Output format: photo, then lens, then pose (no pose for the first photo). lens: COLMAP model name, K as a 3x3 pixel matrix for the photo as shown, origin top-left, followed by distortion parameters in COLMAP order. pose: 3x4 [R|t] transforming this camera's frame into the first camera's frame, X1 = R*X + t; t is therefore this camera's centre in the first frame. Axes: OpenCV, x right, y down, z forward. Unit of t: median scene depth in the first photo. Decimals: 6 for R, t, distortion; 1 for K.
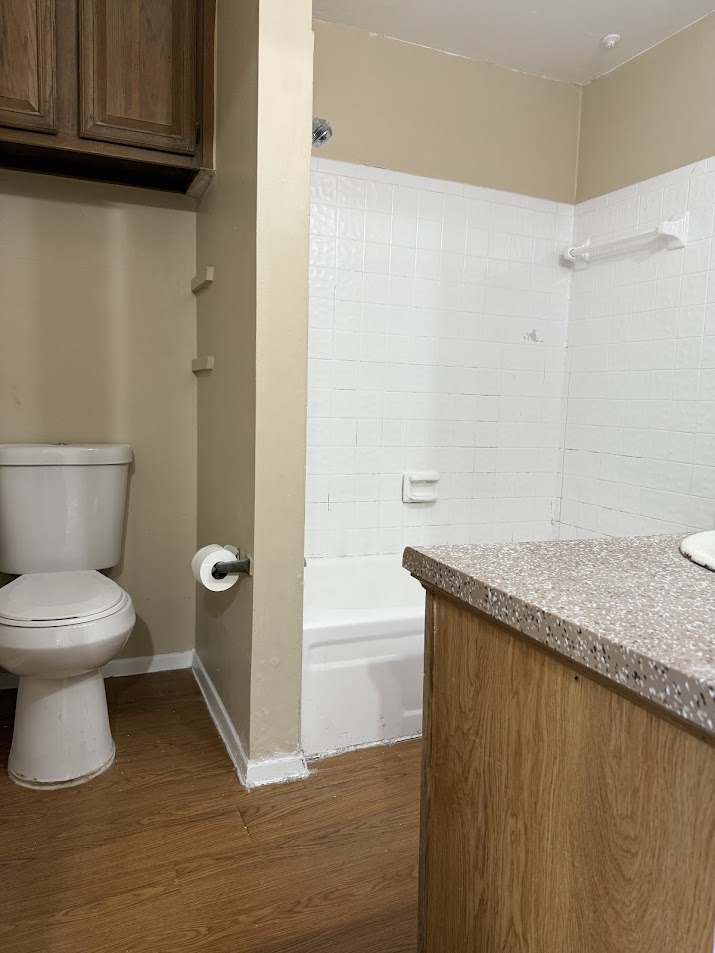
lens RADIAL K [[667.1, 0, 357.5], [0, 667.1, 476.5], [0, 0, 1]] dist [0.105841, -0.151064]
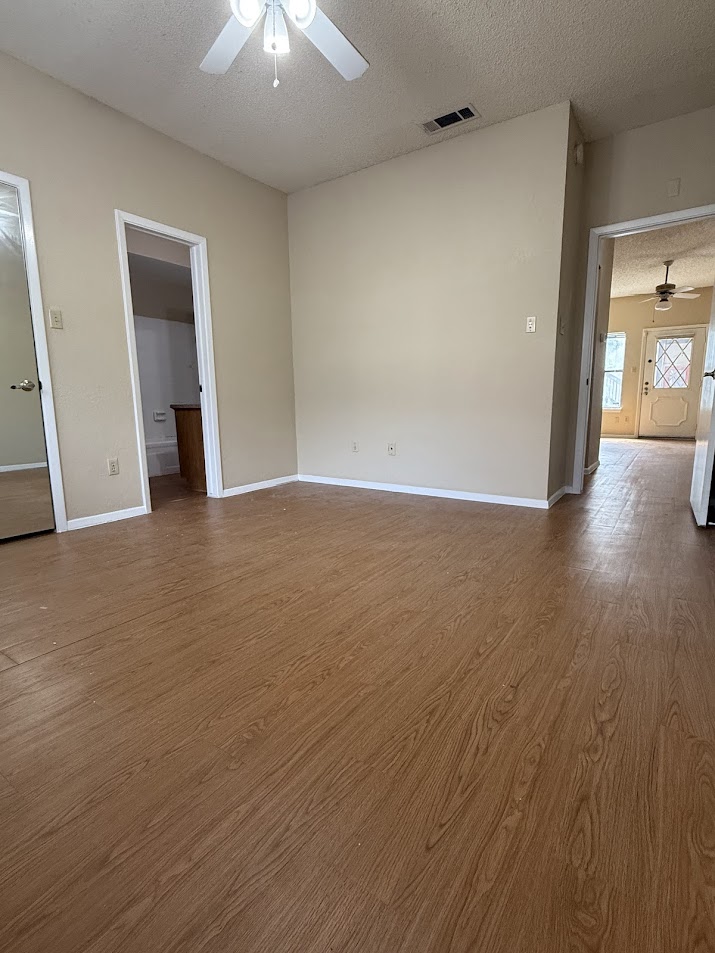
lens RADIAL K [[468.2, 0, 357.5], [0, 468.2, 476.5], [0, 0, 1]] dist [0.000417, 0.000334]
pose [[0.845957, -0.129669, 0.517246, -0.420085], [0.106822, 0.991531, 0.073860, 0.332405], [-0.522443, -0.007229, 0.852644, -1.955677]]
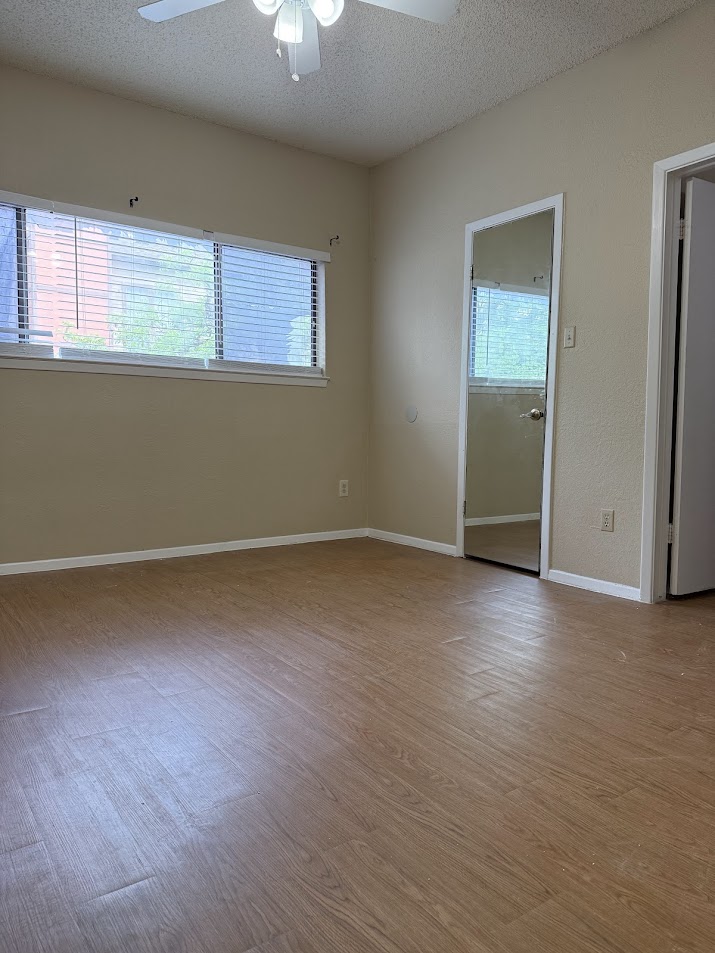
lens RADIAL K [[667.1, 0, 357.5], [0, 667.1, 476.5], [0, 0, 1]] dist [0.105841, -0.151064]
pose [[0.207182, 0.041283, -0.977431, 1.365043], [-0.123385, 0.992234, 0.015754, 0.265852], [0.970490, 0.117337, 0.210666, -1.070732]]
